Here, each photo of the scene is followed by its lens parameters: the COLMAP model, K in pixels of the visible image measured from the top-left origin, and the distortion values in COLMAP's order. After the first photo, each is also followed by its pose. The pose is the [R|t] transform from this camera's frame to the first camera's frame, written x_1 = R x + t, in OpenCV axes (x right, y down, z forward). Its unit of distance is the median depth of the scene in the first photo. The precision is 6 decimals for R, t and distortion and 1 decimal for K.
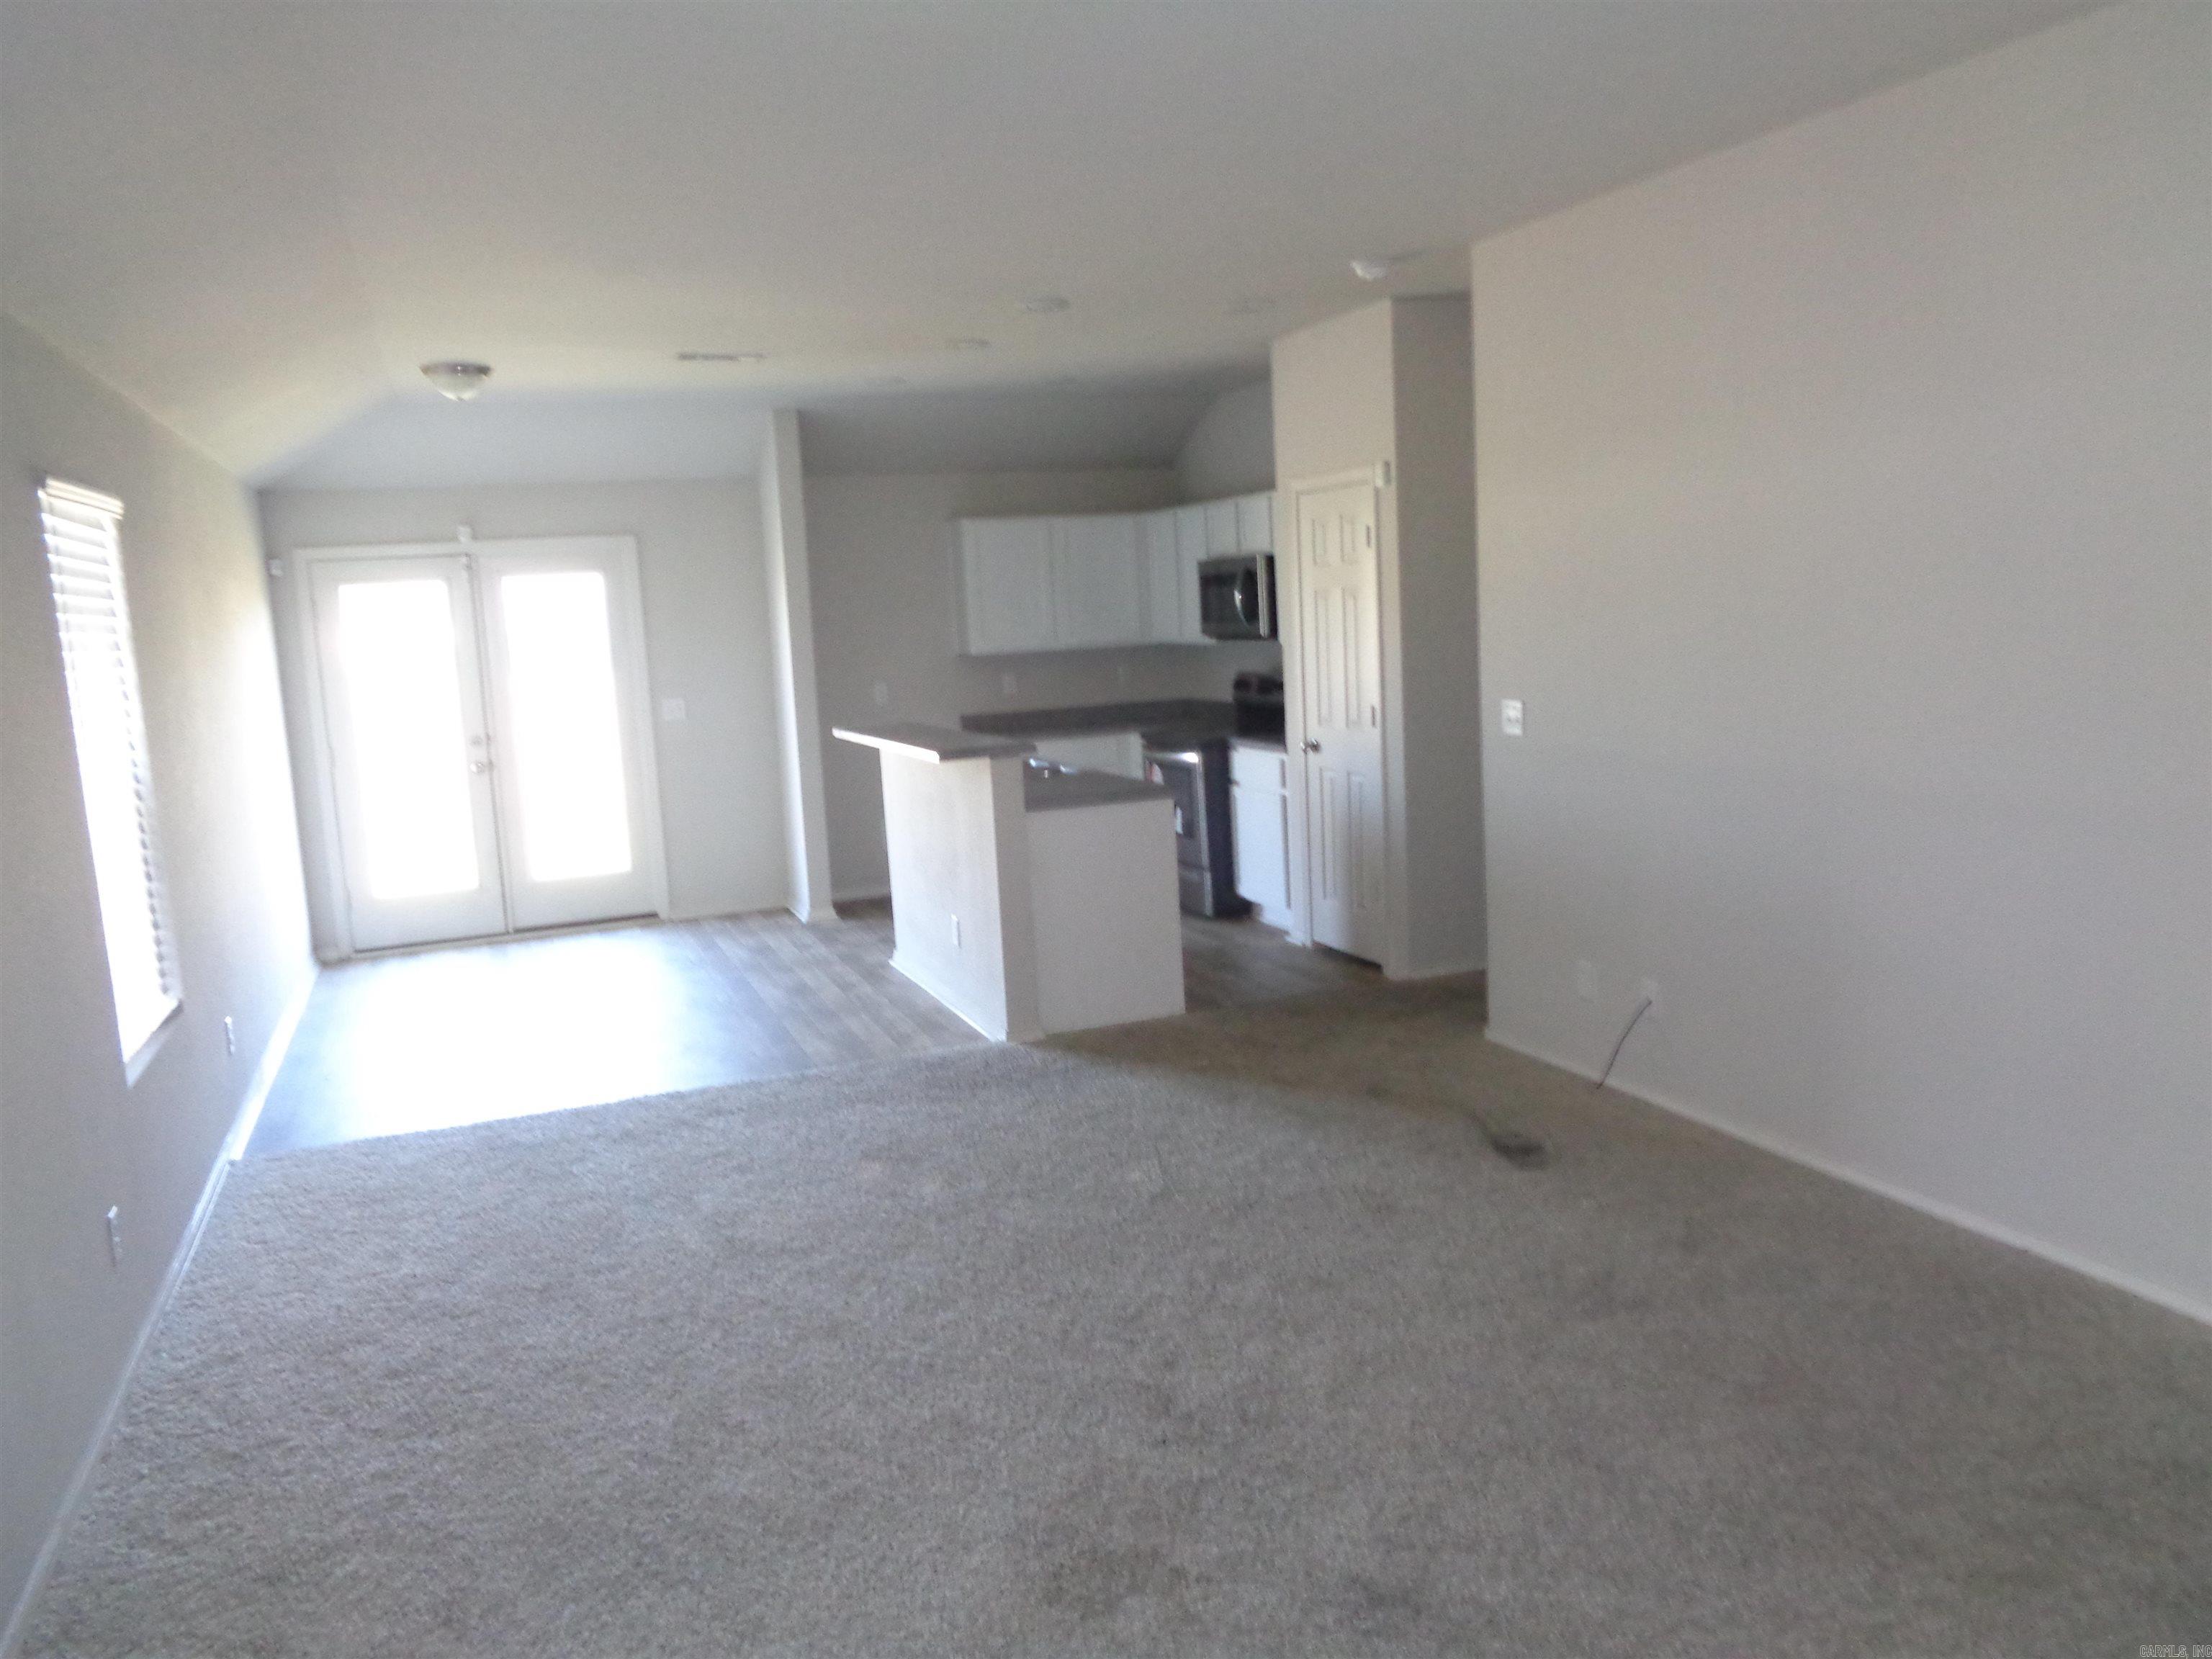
lens RADIAL K [[1662.6, 0, 1102.2], [0, 1662.6, 834.0], [0, 0, 1]] dist [-0.020923, 0.016832]
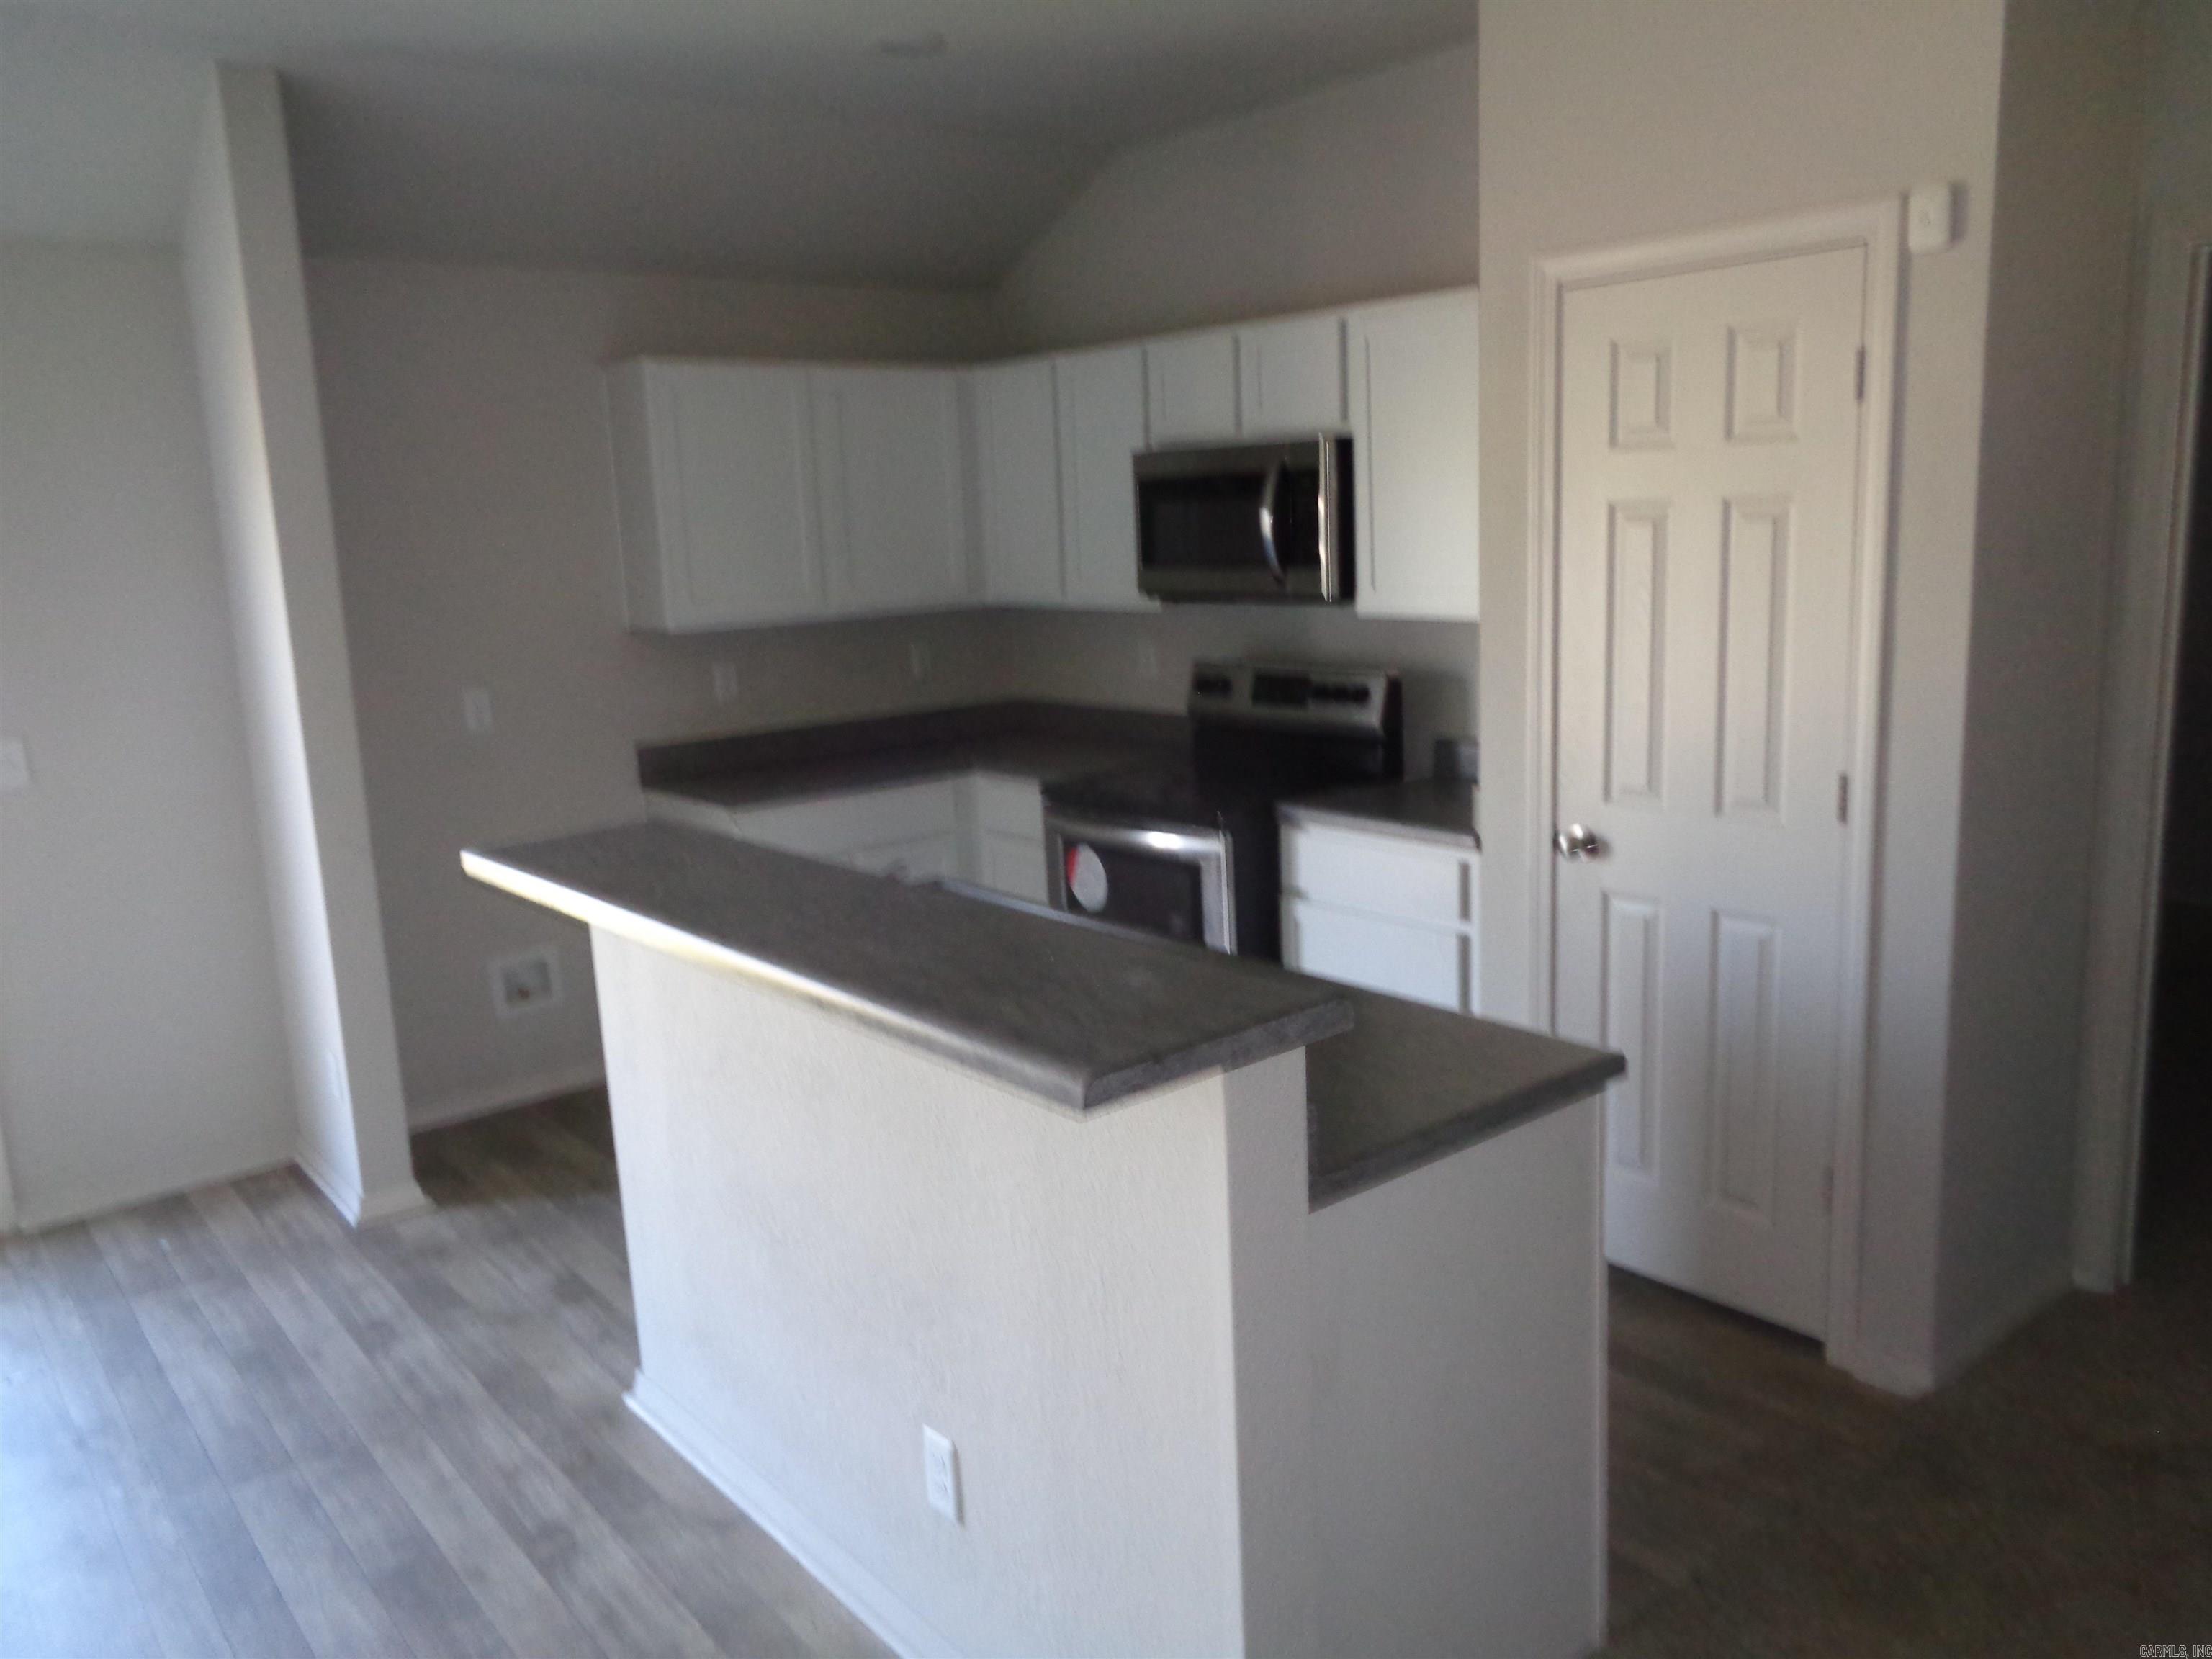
lens RADIAL K [[1662.6, 0, 1117.5], [0, 1662.6, 823.8], [0, 0, 1]] dist [-0.020923, 0.016832]
pose [[0.948413, -0.047011, 0.313533, -0.121372], [0.036324, 0.998546, 0.039842, -0.070632], [-0.314950, -0.026398, 0.948741, 0.521260]]
